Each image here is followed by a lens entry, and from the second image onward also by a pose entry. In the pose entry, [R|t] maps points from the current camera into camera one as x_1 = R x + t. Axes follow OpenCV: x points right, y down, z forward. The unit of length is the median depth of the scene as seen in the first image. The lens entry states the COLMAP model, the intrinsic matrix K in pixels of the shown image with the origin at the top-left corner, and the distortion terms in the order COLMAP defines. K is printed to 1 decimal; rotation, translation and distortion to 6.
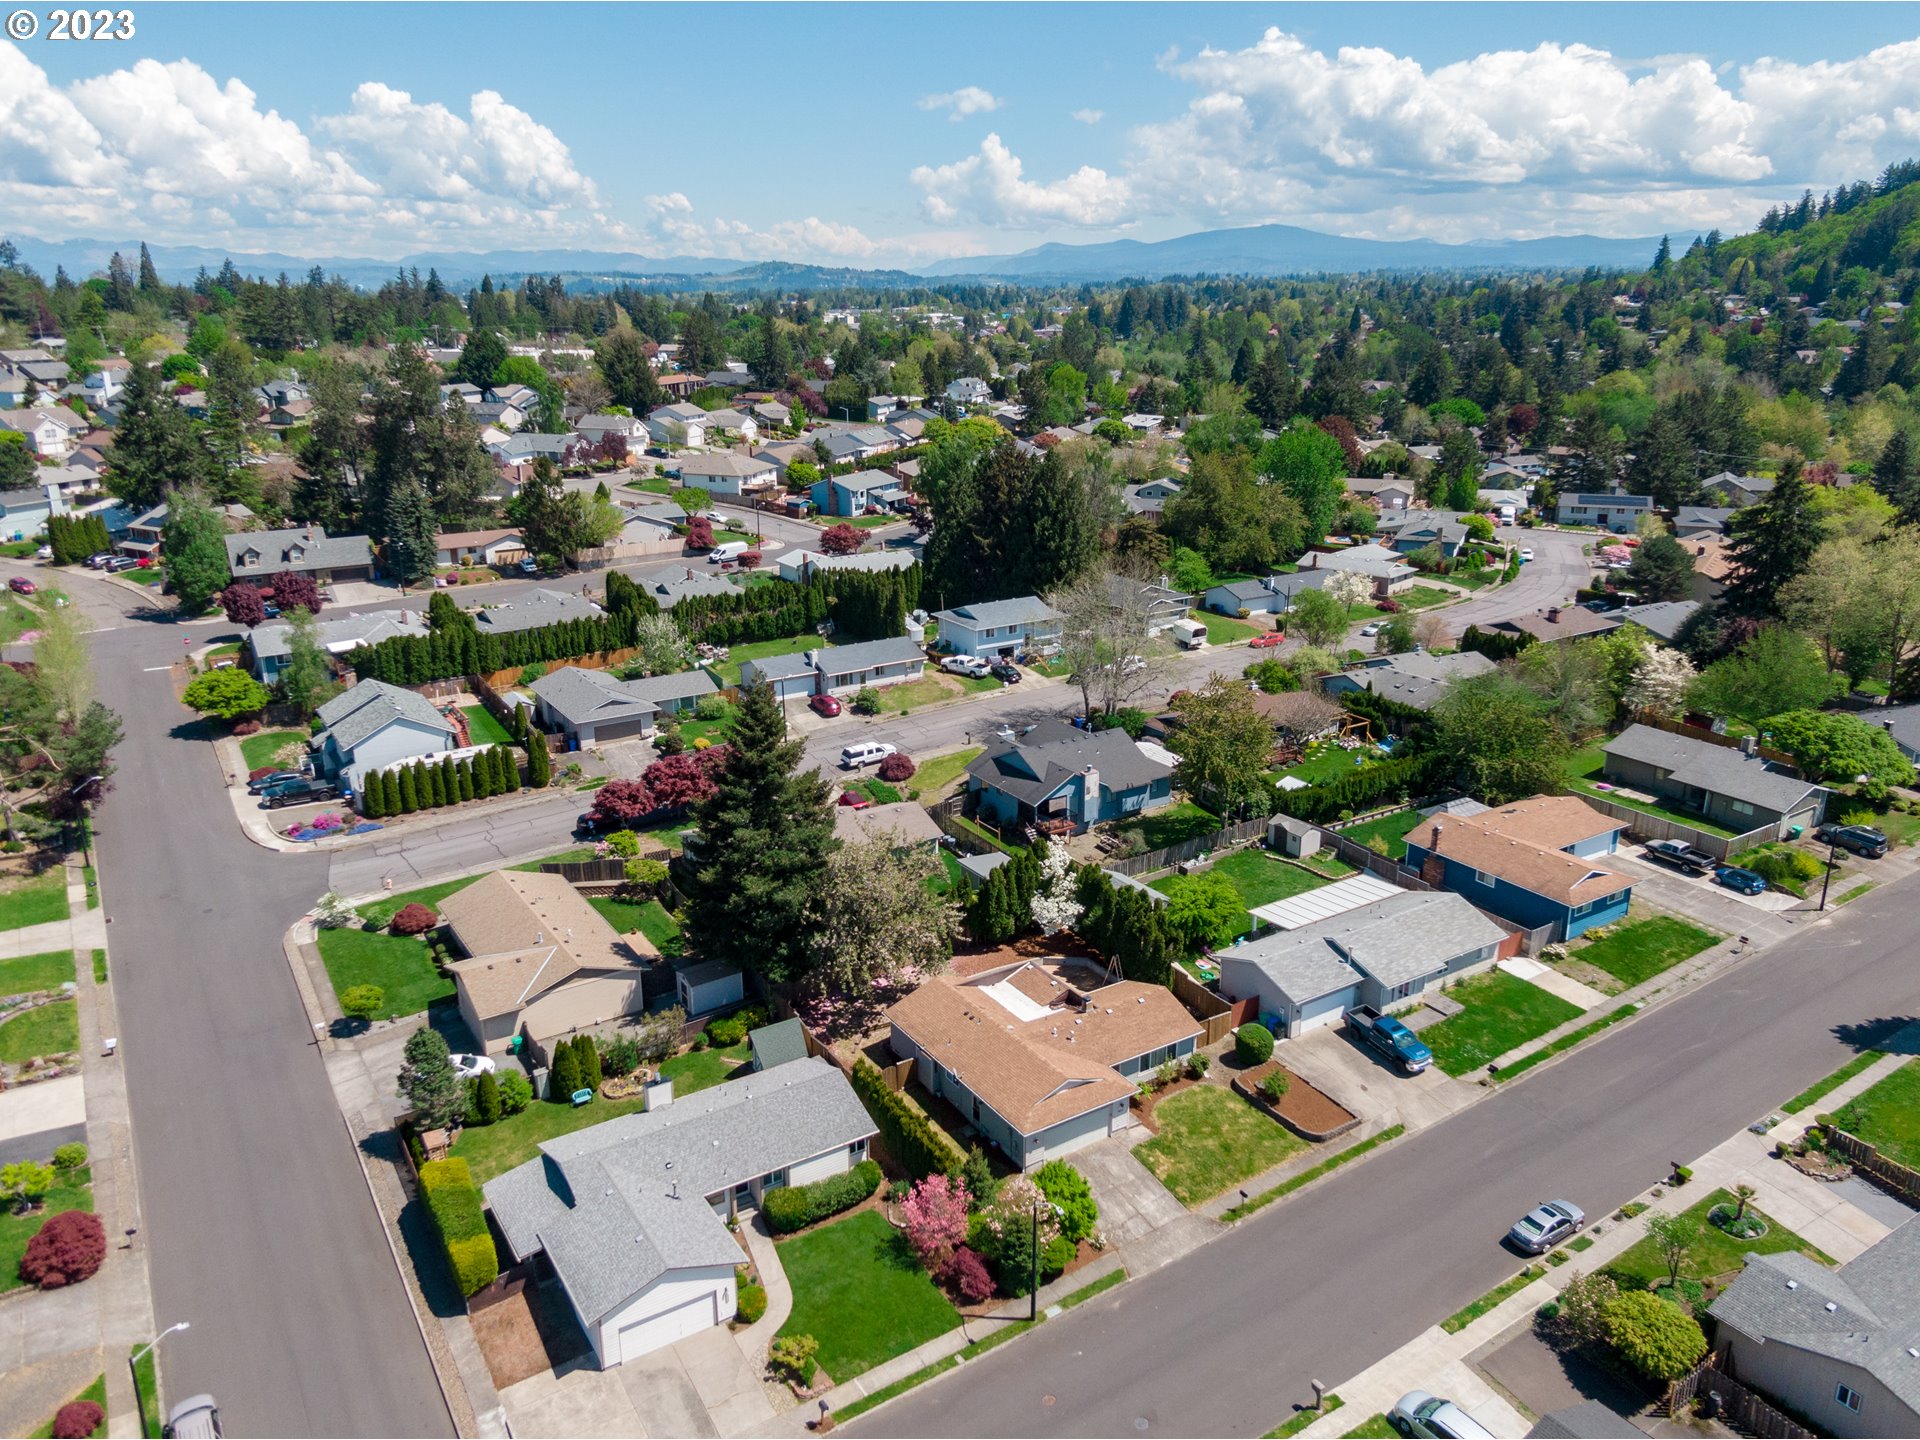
lens RADIAL K [[1382.4, 0, 963.2], [0, 1382.4, 691.8], [0, 0, 1]] dist [0.081874, -0.131133]
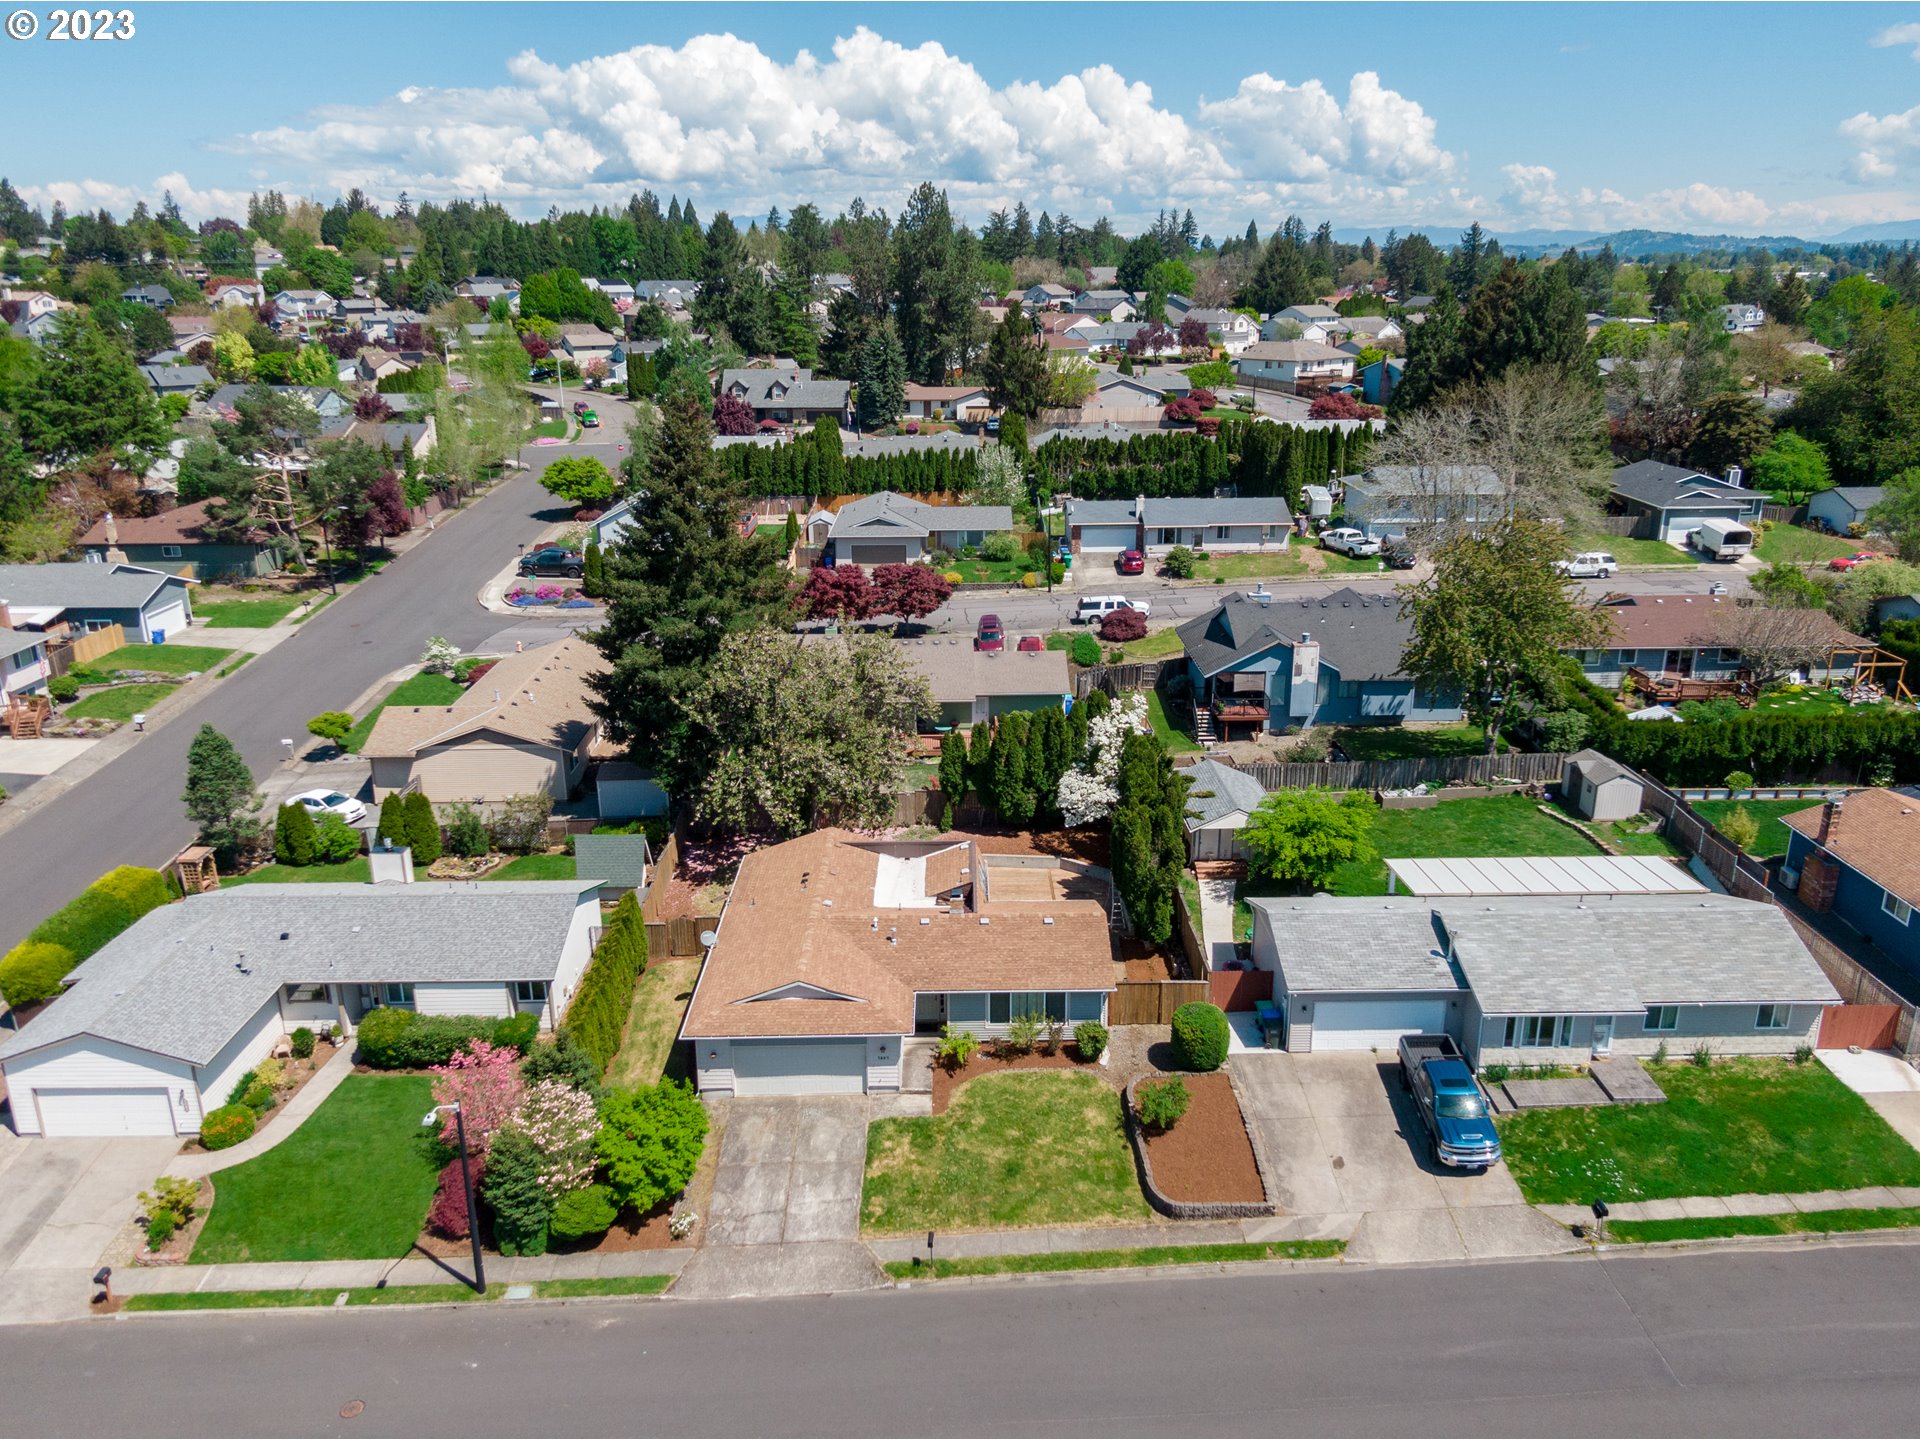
lens RADIAL K [[1382.4, 0, 963.2], [0, 1382.4, 691.8], [0, 0, 1]] dist [0.081874, -0.131133]
pose [[0.845600, 0.152584, -0.511545, 0.296880], [-0.145464, 0.987877, 0.054208, 0.067821], [0.513615, 0.028573, 0.857545, 0.326031]]
